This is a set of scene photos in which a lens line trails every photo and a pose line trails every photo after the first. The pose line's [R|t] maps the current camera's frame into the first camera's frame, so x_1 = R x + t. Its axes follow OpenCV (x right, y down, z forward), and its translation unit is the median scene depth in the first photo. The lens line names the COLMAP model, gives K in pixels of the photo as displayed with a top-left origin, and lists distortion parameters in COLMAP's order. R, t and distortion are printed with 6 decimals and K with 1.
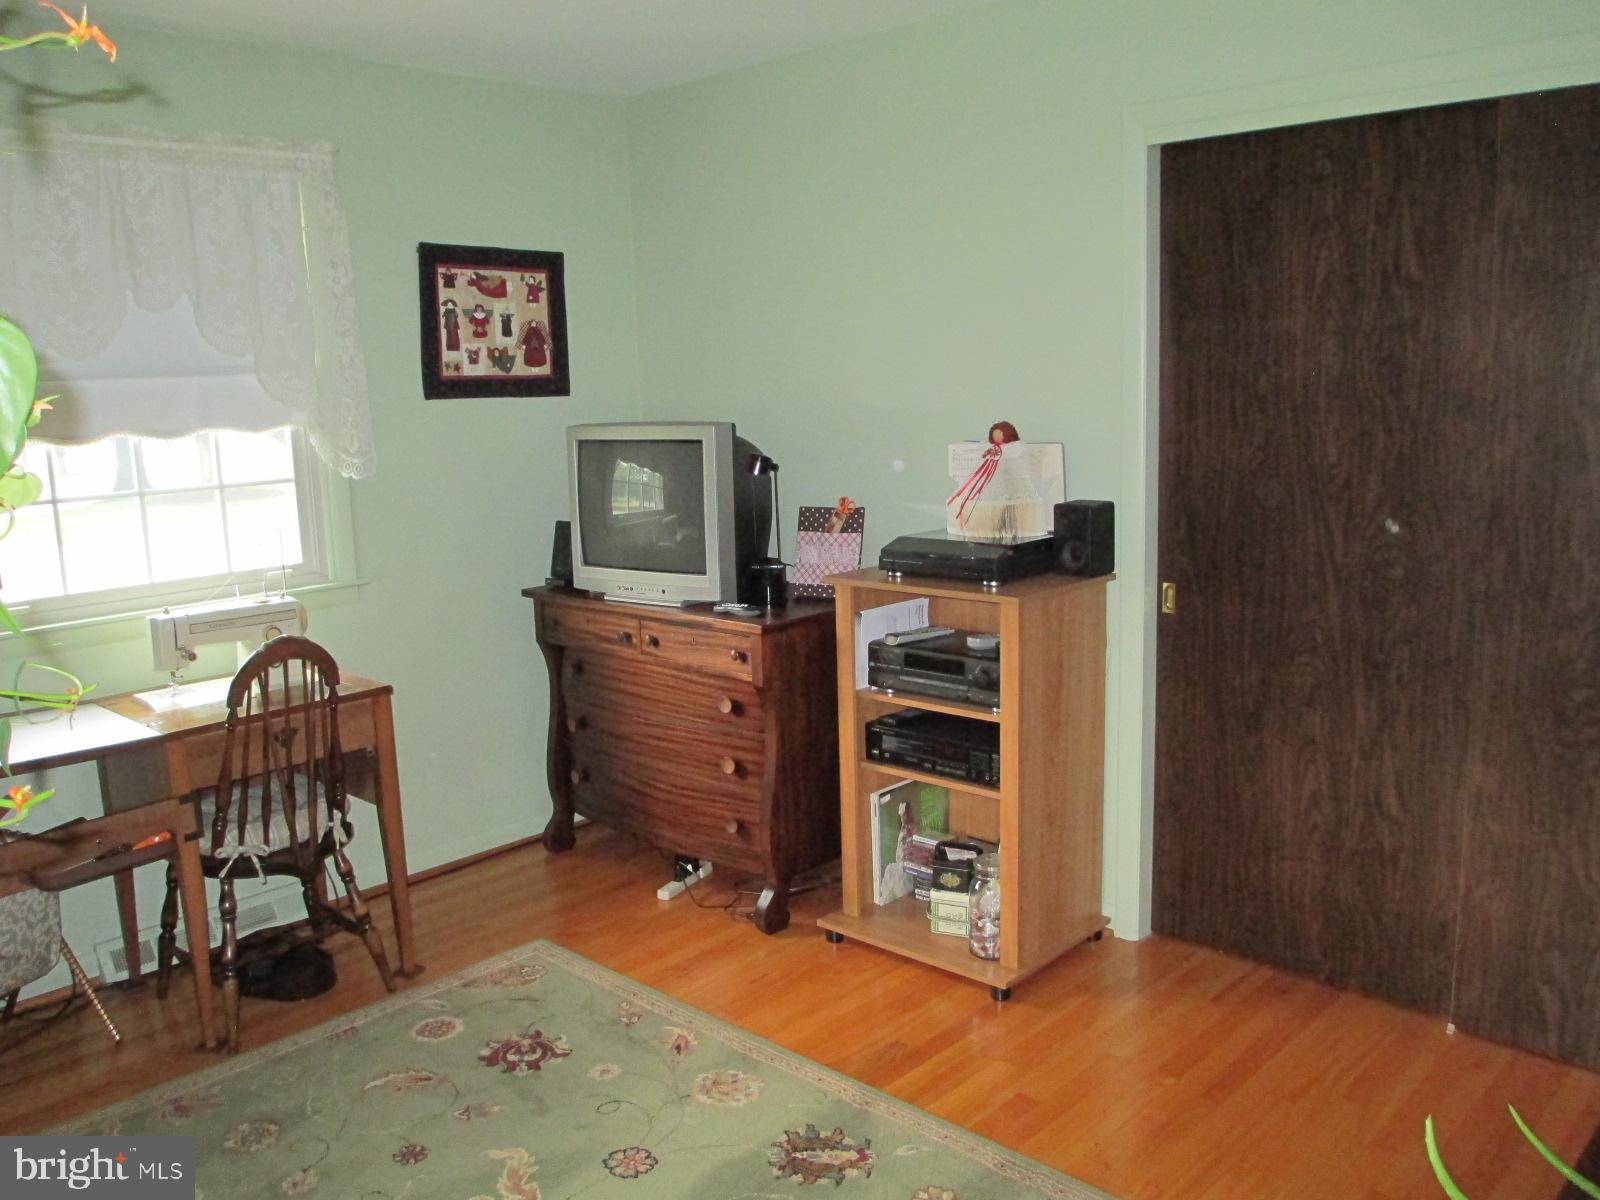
lens RADIAL K [[1335.1, 0, 797.5], [0, 1335.1, 594.4], [0, 0, 1]] dist [-0.084295, 0.077792]
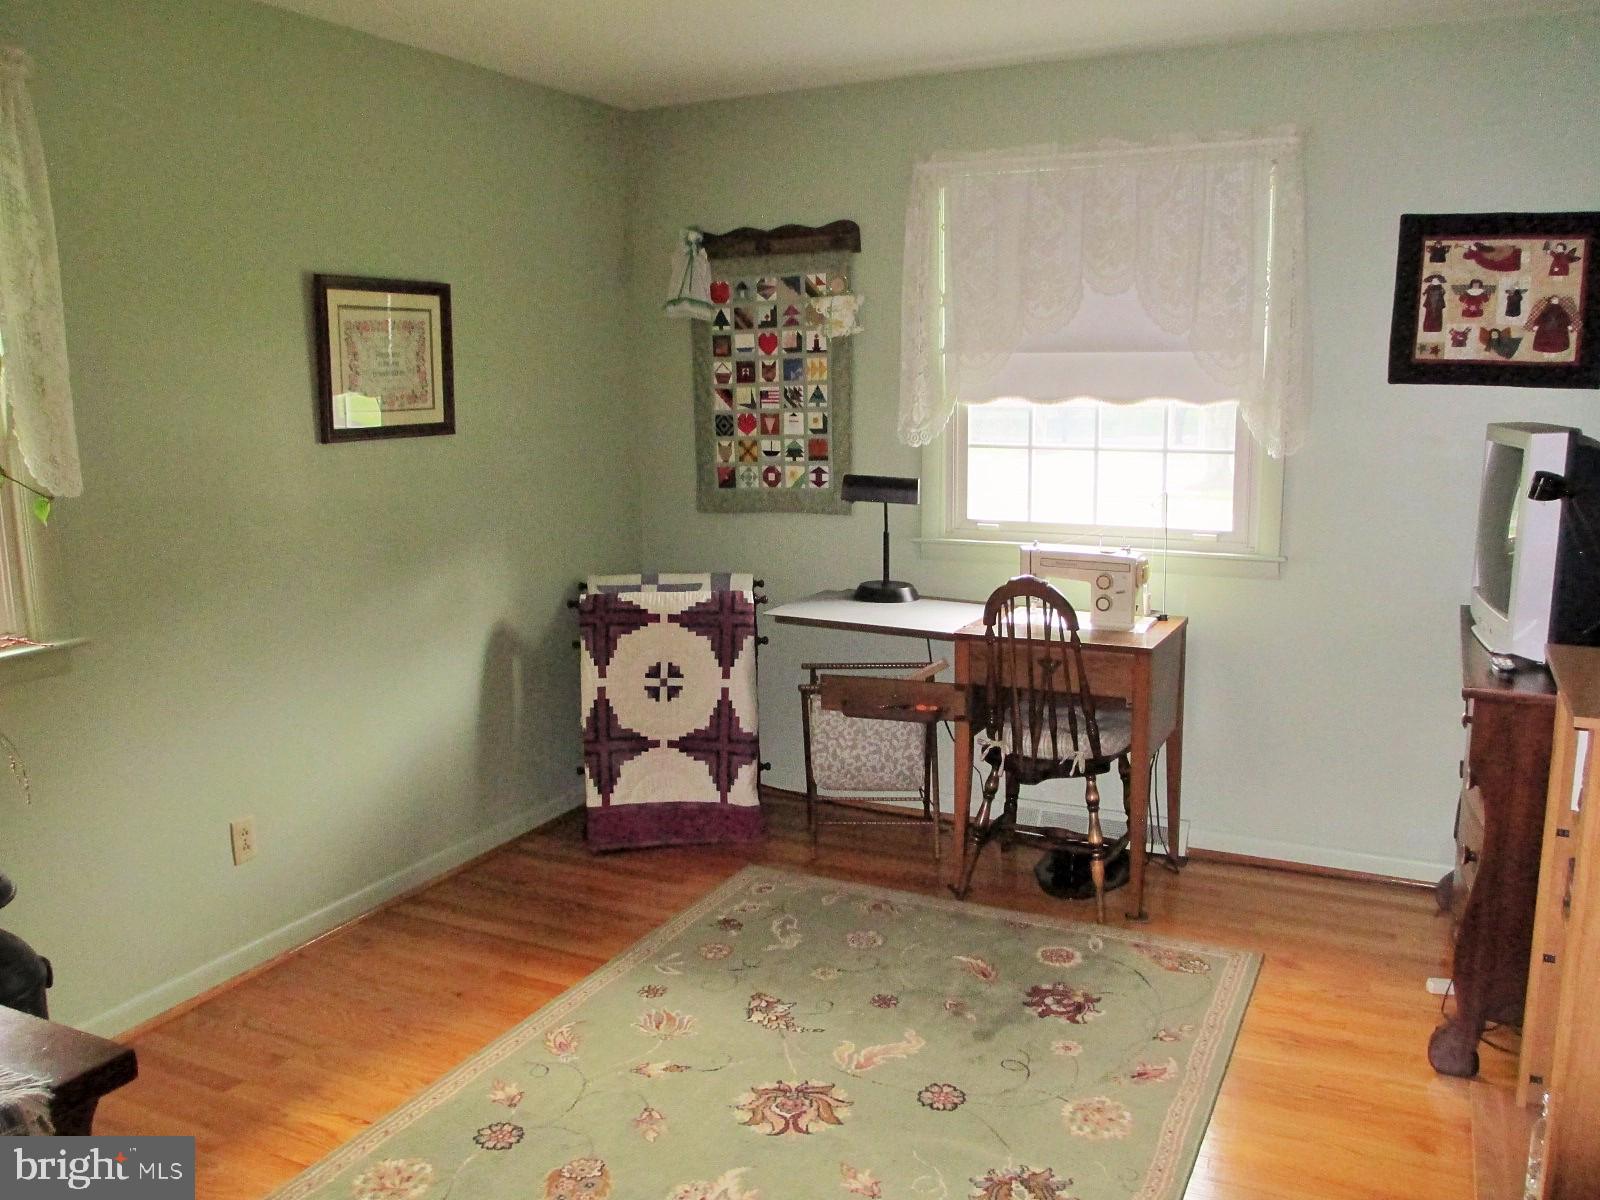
lens RADIAL K [[1328.2, 0, 800.6], [0, 1328.2, 598.2], [0, 0, 1]] dist [-0.045051, -0.006396]
pose [[0.303821, 0.191445, -0.933296, 0.488038], [-0.162657, 0.975644, 0.147181, -0.067153], [0.938741, 0.107090, 0.327561, 0.316909]]
